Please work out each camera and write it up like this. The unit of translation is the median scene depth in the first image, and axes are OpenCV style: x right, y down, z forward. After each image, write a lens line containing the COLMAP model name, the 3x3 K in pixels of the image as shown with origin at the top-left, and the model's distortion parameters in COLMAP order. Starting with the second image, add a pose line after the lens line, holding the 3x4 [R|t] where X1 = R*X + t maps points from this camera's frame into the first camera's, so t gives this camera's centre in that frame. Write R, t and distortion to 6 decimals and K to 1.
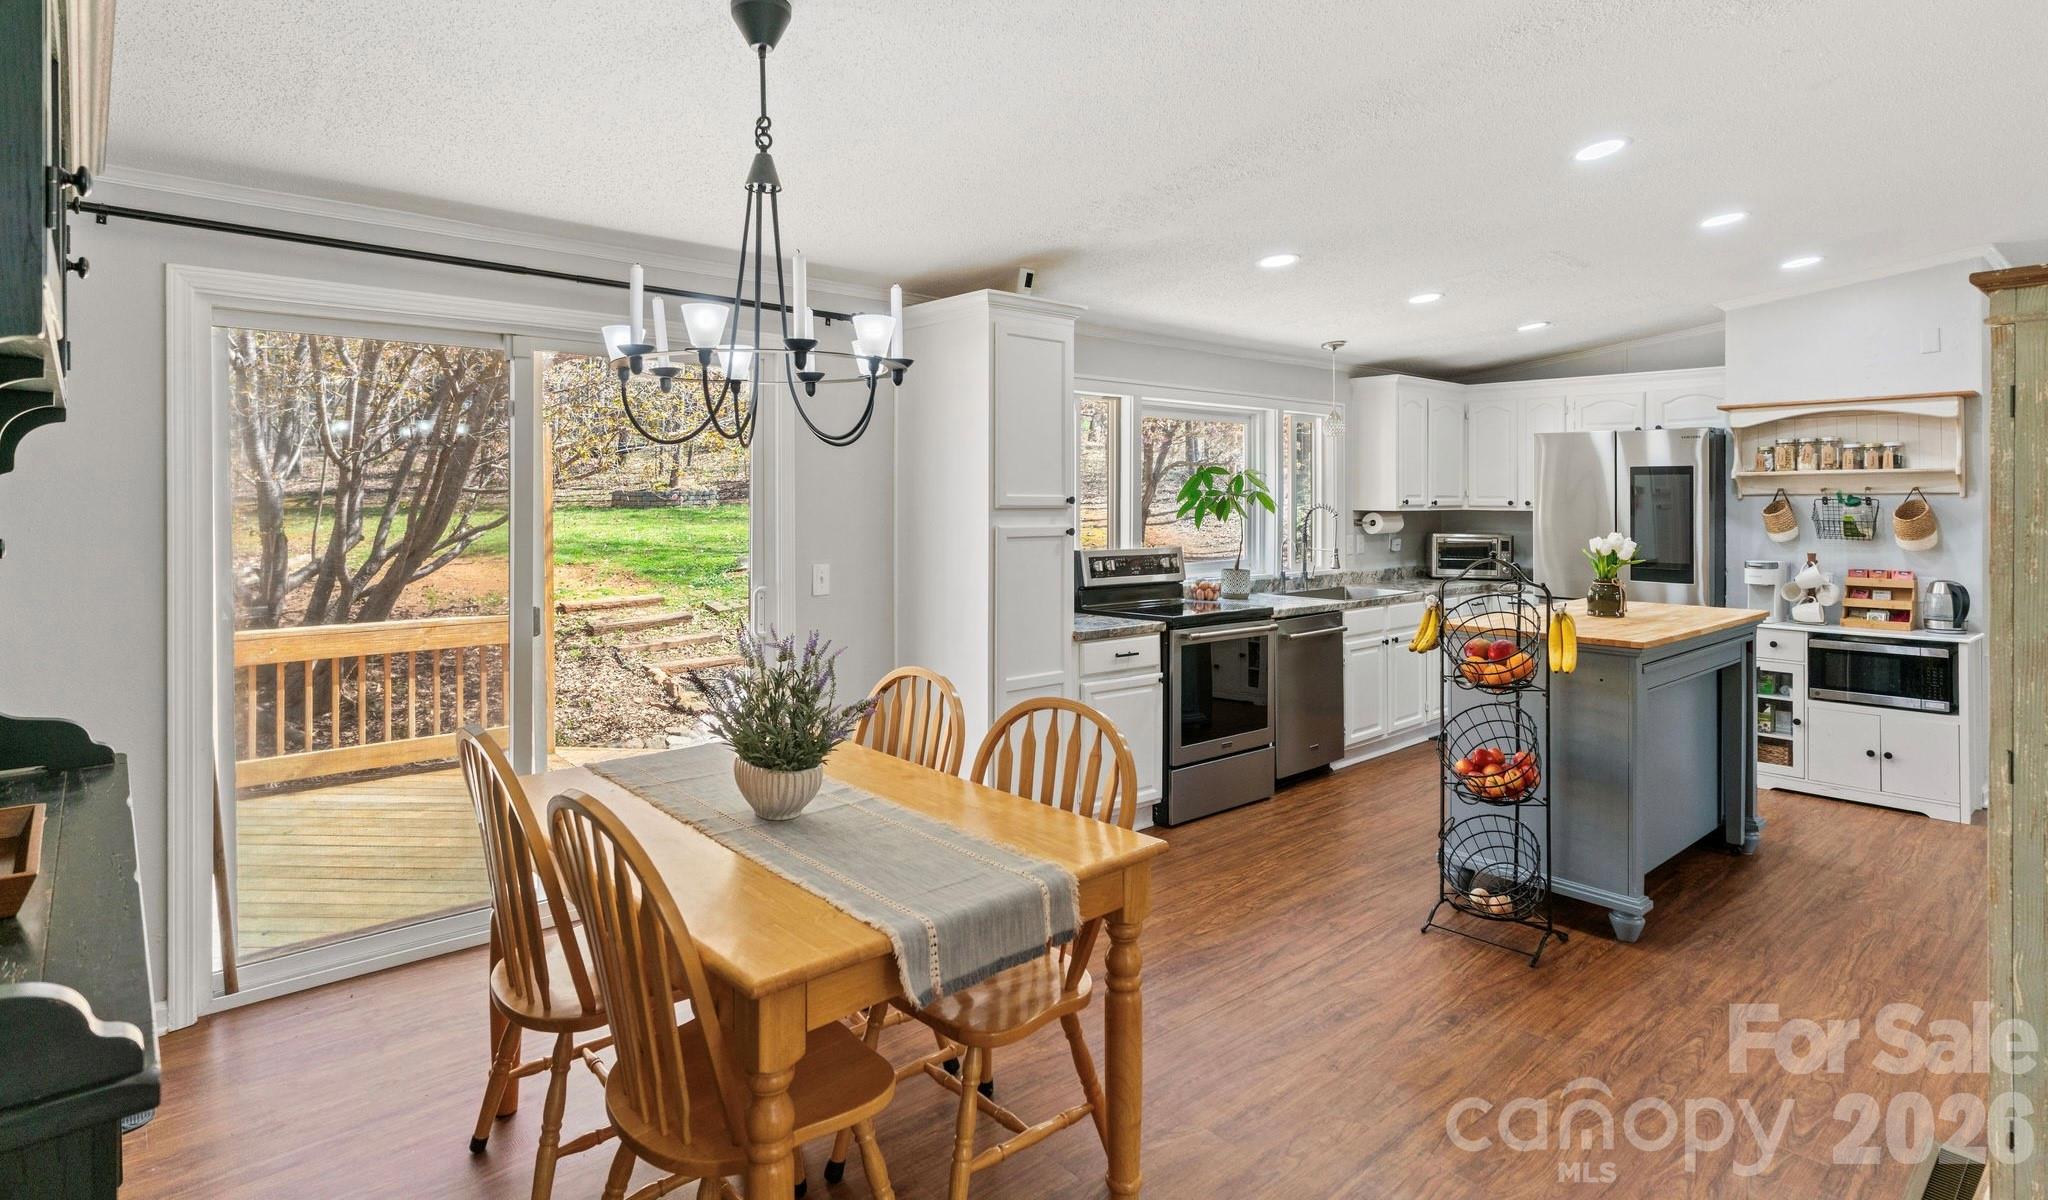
lens RADIAL K [[1065.6, 0, 1050.1], [0, 1065.6, 499.8], [0, 0, 1]] dist [0.005090, 0.003407]
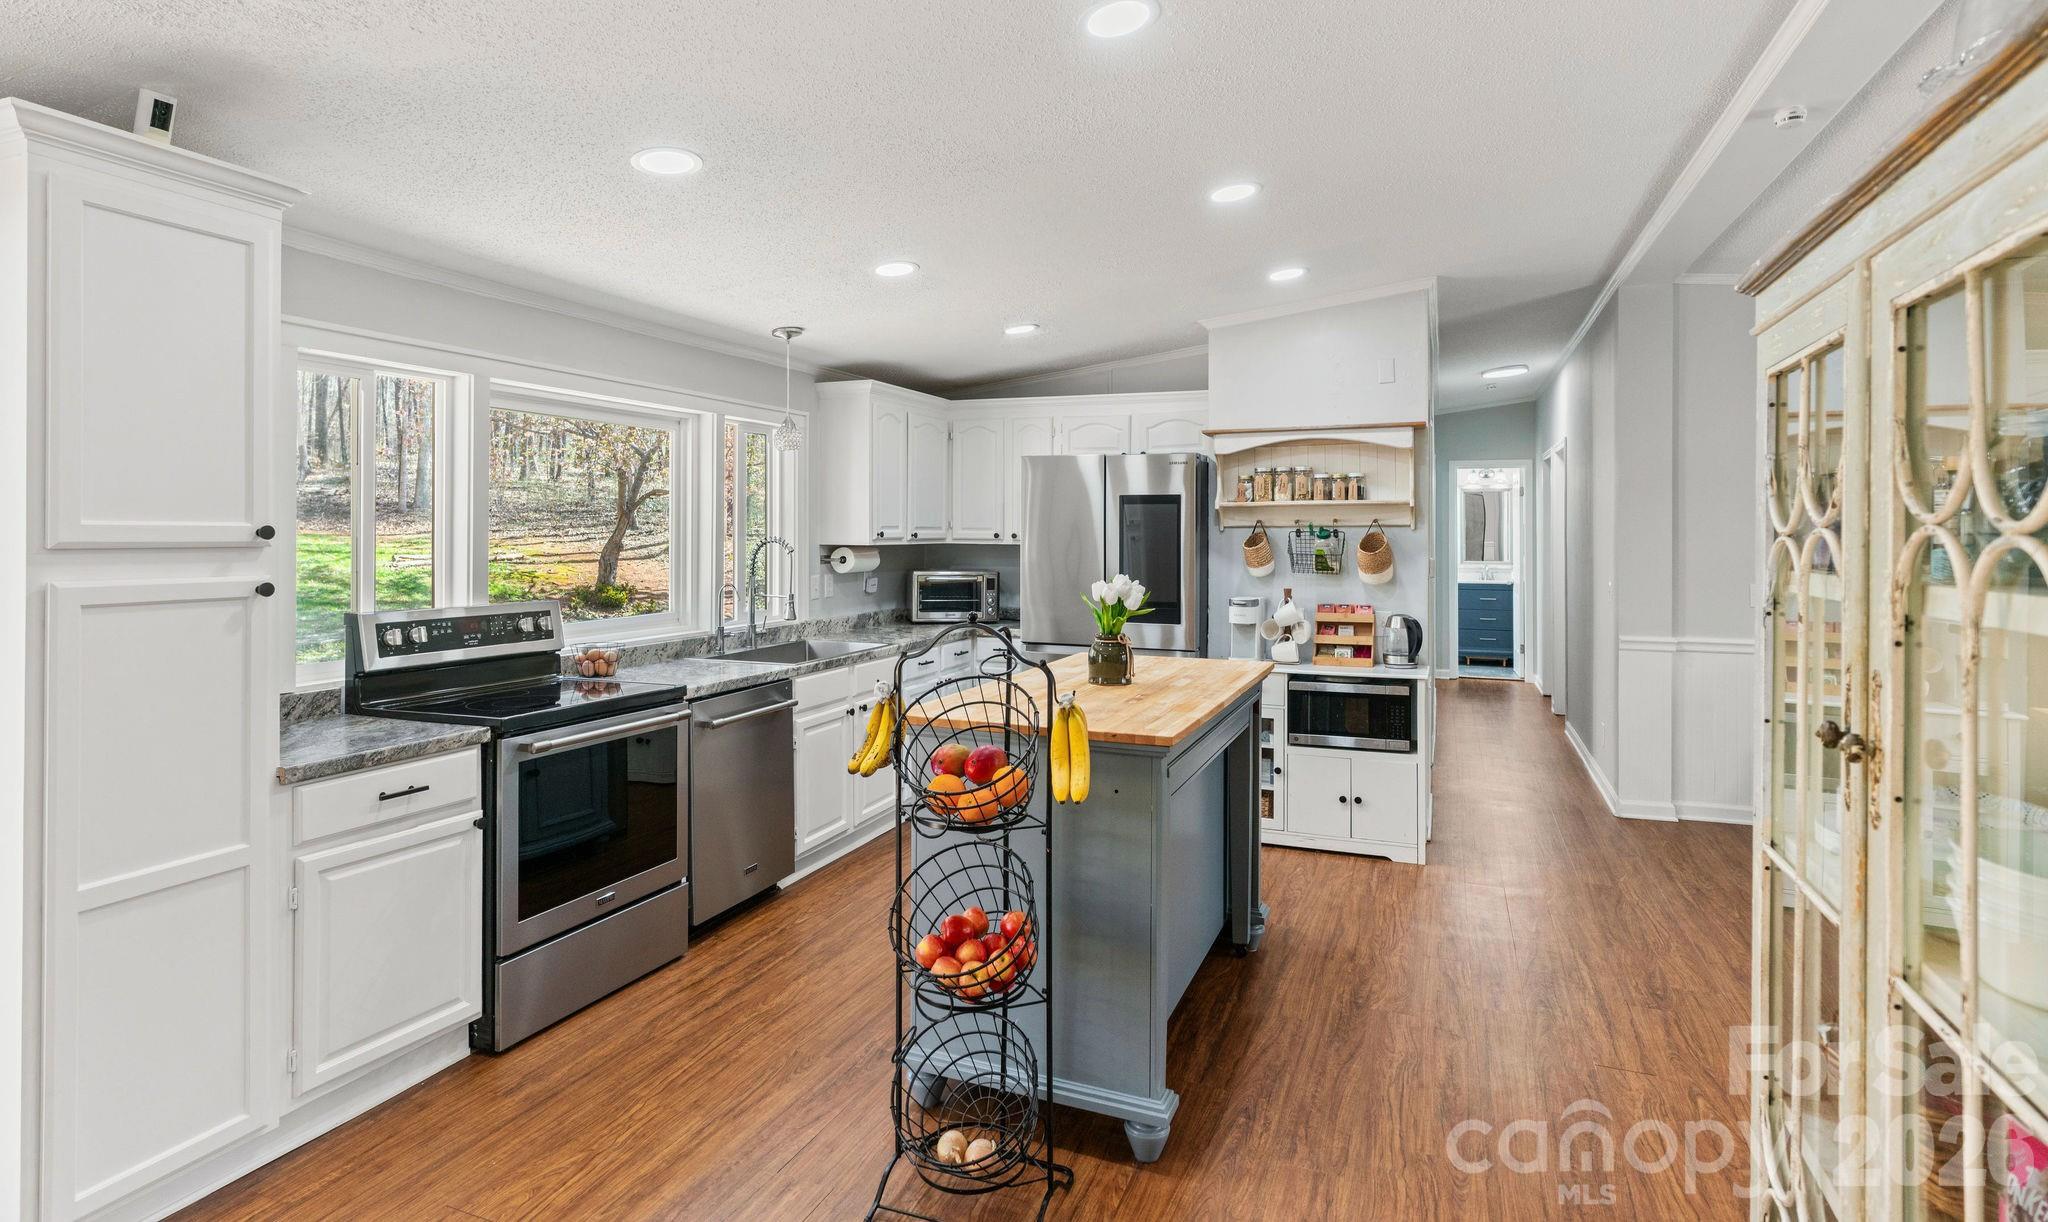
lens RADIAL K [[1039.5, 0, 1040.3], [0, 1039.5, 531.8], [0, 0, 1]] dist [-0.007189, 0.000000]
pose [[0.900467, 0.000751, 0.434923, 0.121619], [-0.000851, 1.000000, 0.000036, -0.000123], [-0.434923, -0.000403, 0.900468, 0.282476]]
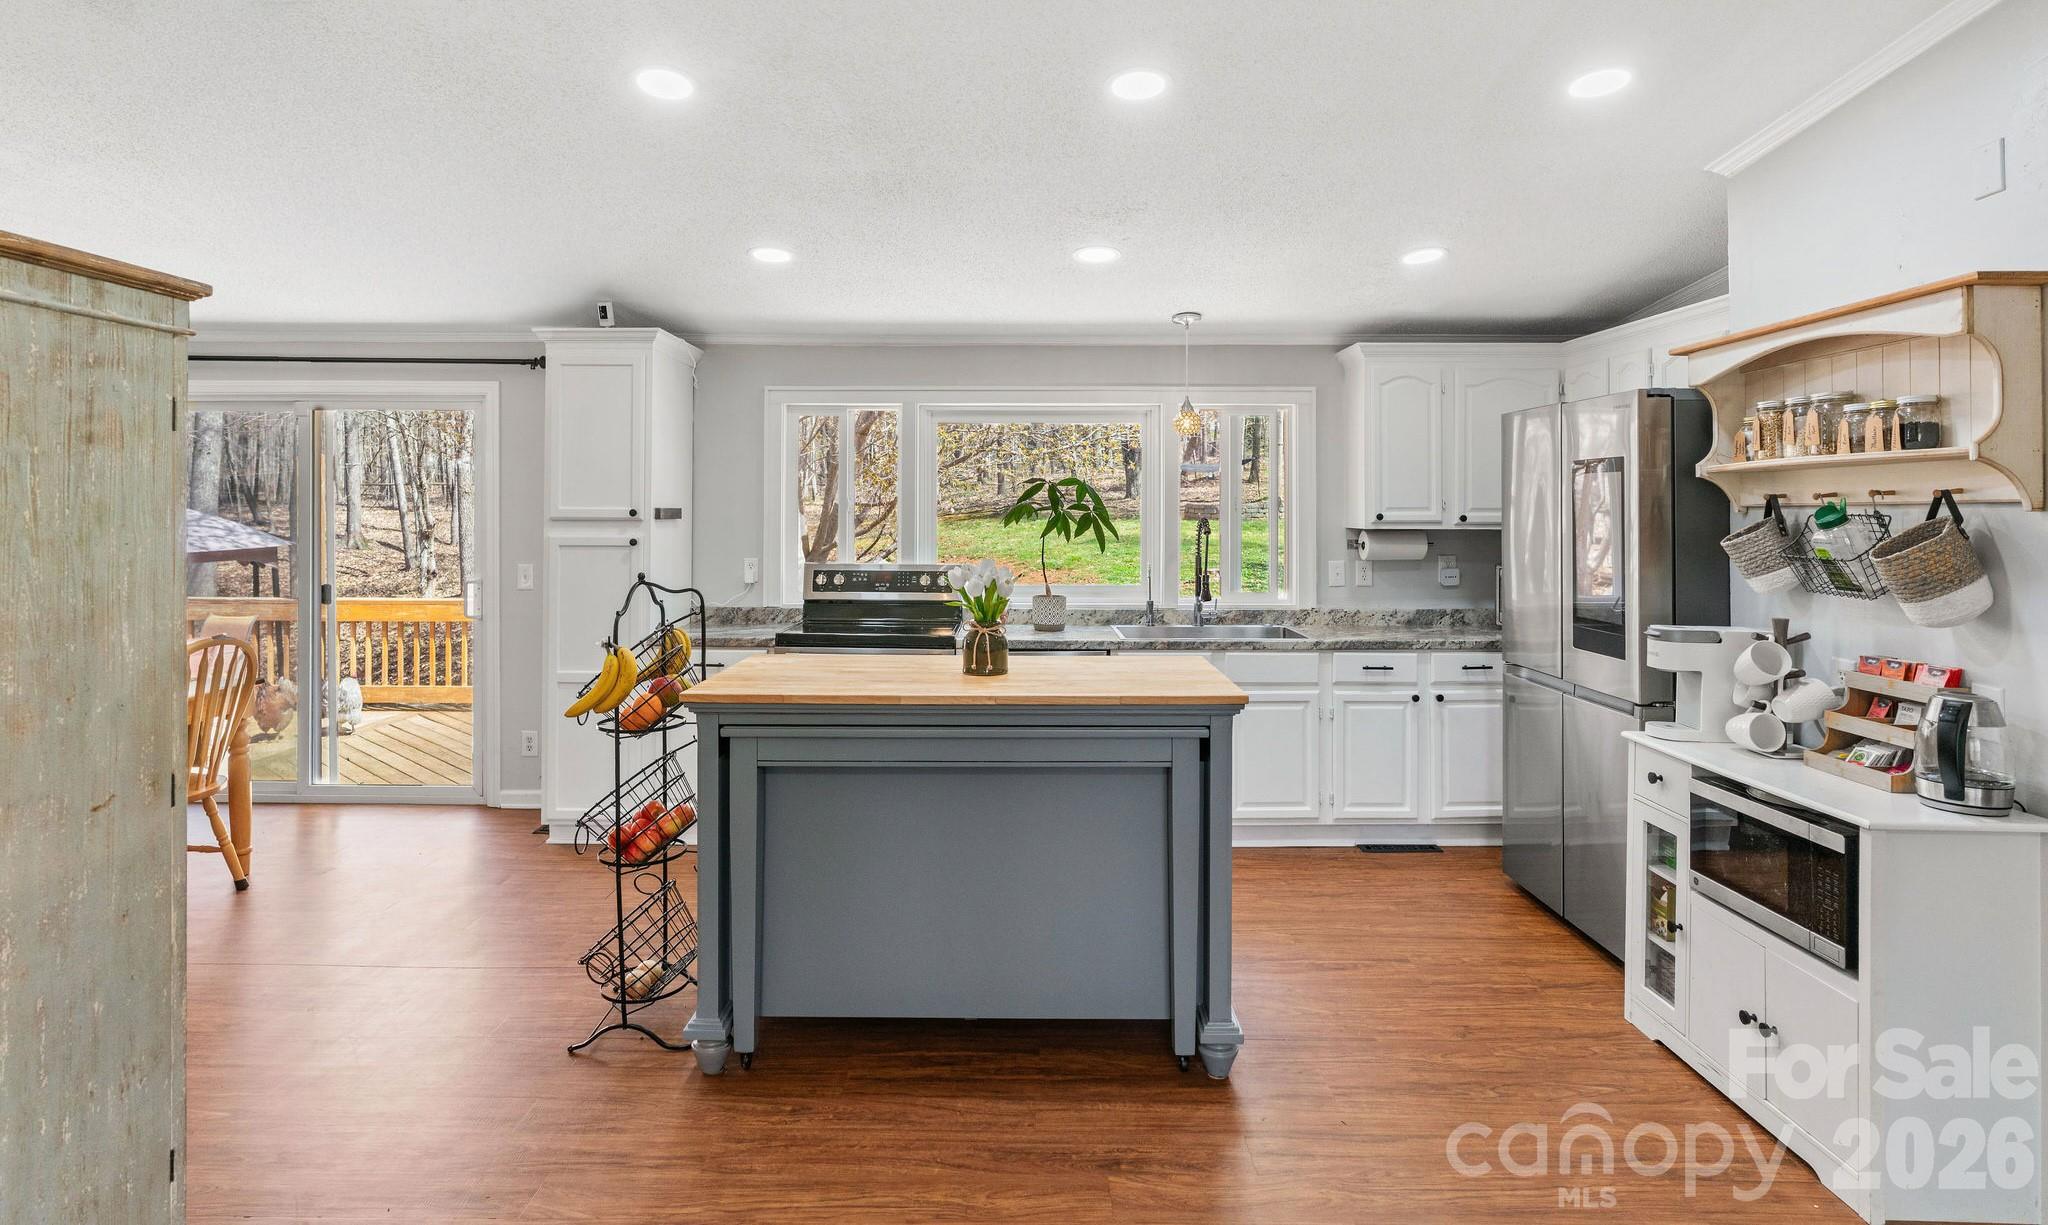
lens RADIAL K [[1064.2, 0, 1008.7], [0, 1064.2, 512.3], [0, 0, 1]] dist [-0.005749, -0.000077]
pose [[0.732147, 0.001532, -0.681145, 0.839832], [-0.001841, 0.999998, 0.000270, -0.001050], [0.681144, 0.001057, 0.732149, 0.389659]]
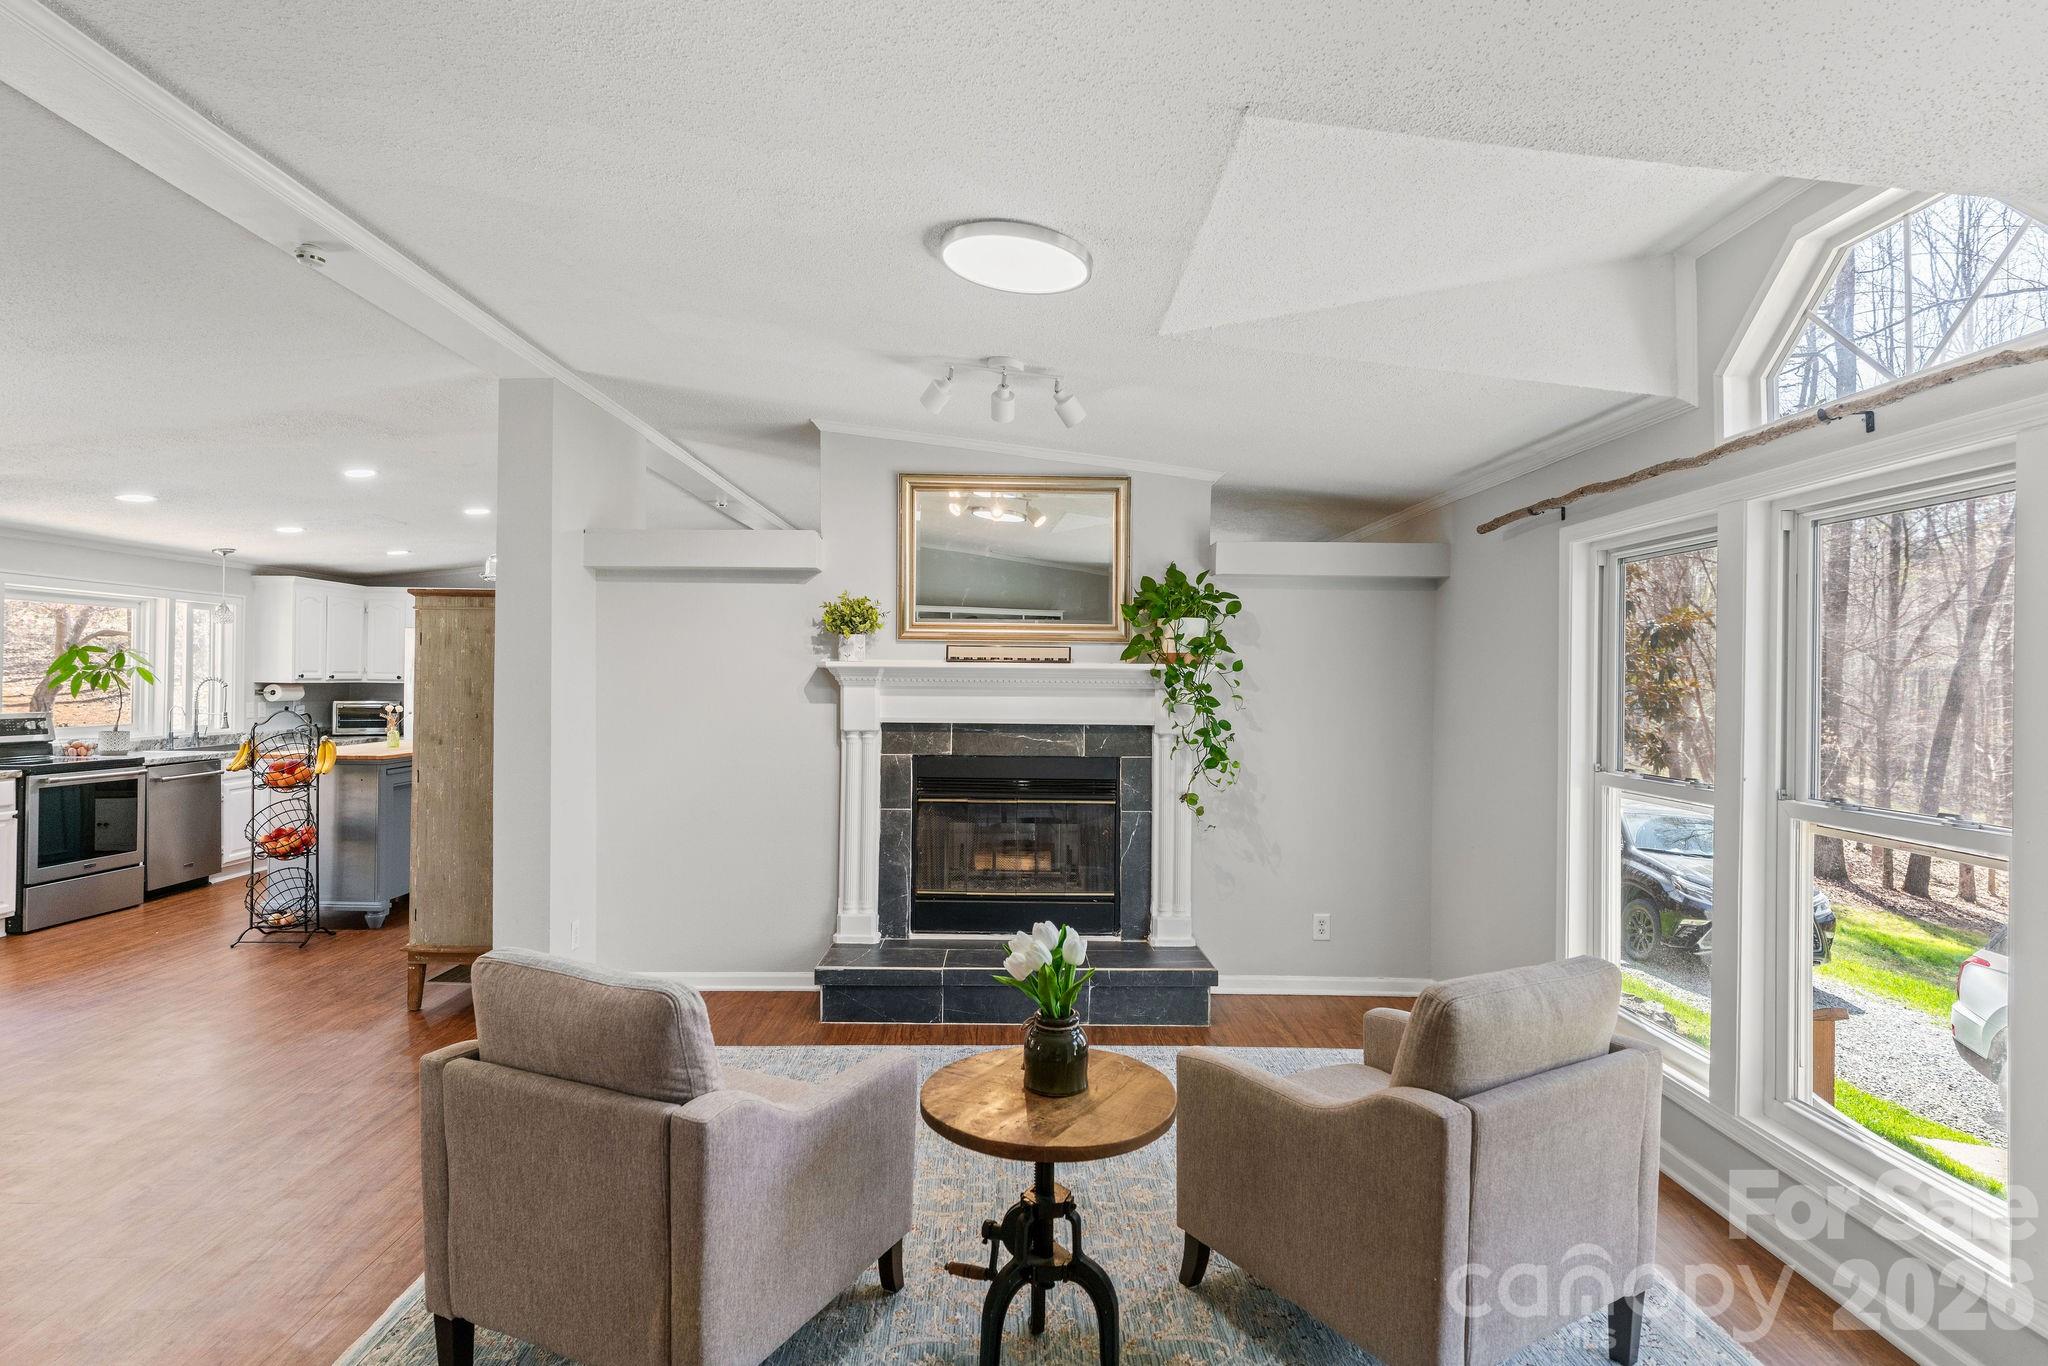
lens RADIAL K [[1025.1, 0, 1008.9], [0, 1025.1, 677.0], [0, 0, 1]] dist [0.005422, 0.002086]
pose [[0.680474, 0.007156, 0.732737, 0.007873], [-0.008146, 0.999964, -0.002201, -0.001107], [-0.732726, -0.004471, 0.680509, -0.607984]]
